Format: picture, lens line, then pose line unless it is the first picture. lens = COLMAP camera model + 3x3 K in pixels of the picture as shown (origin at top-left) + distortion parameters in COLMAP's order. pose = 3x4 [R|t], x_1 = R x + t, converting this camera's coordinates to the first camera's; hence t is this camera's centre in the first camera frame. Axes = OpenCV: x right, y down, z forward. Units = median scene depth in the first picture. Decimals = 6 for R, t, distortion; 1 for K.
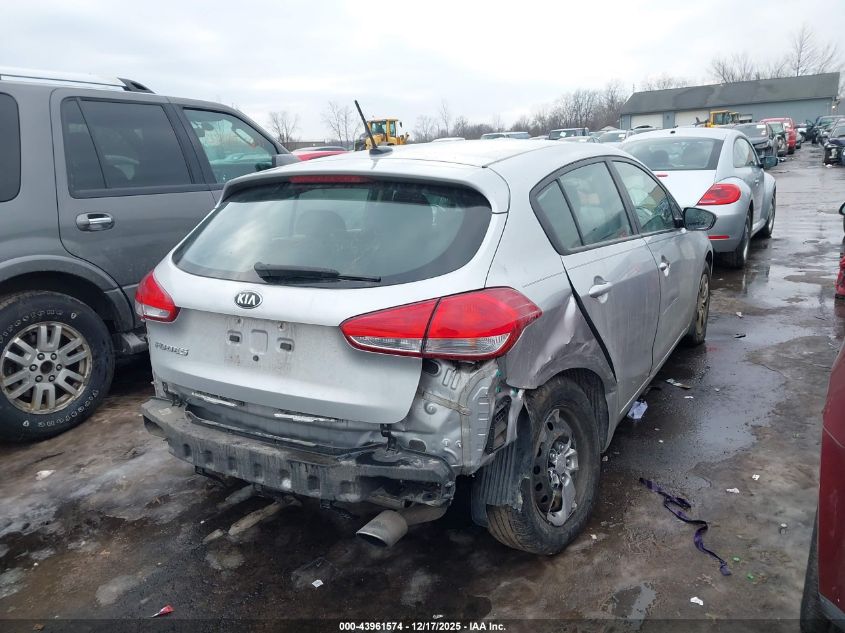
lens RADIAL K [[705.9, 0, 420.4], [0, 705.9, 316.8], [0, 0, 1]] dist [-0.001407, -0.003538]
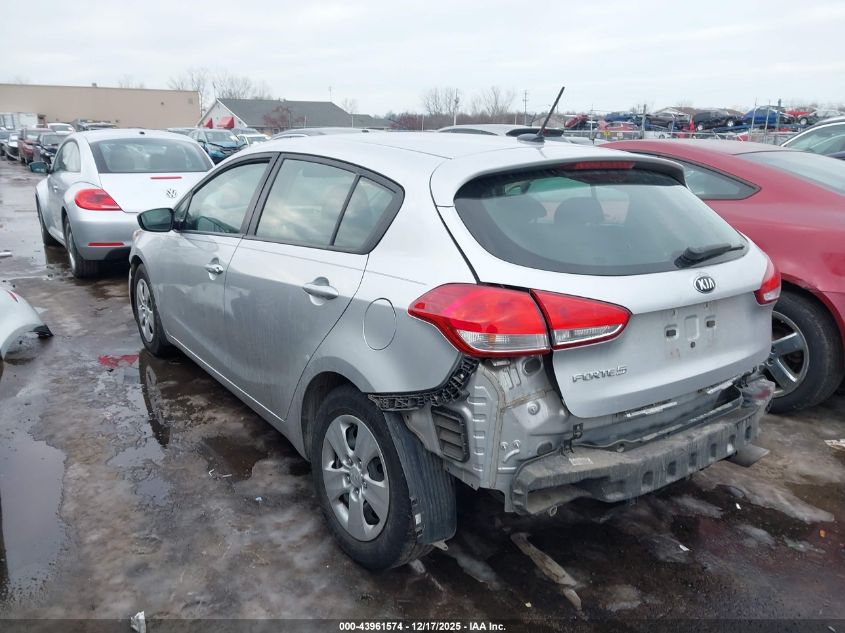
lens RADIAL K [[705.9, 0, 420.2], [0, 705.9, 316.8], [0, 0, 1]] dist [-0.001407, -0.003538]
pose [[0.357567, -0.173192, 0.917687, -1.230797], [0.187991, 0.975887, 0.110927, -0.155600], [-0.914770, 0.132853, 0.381504, 0.938145]]
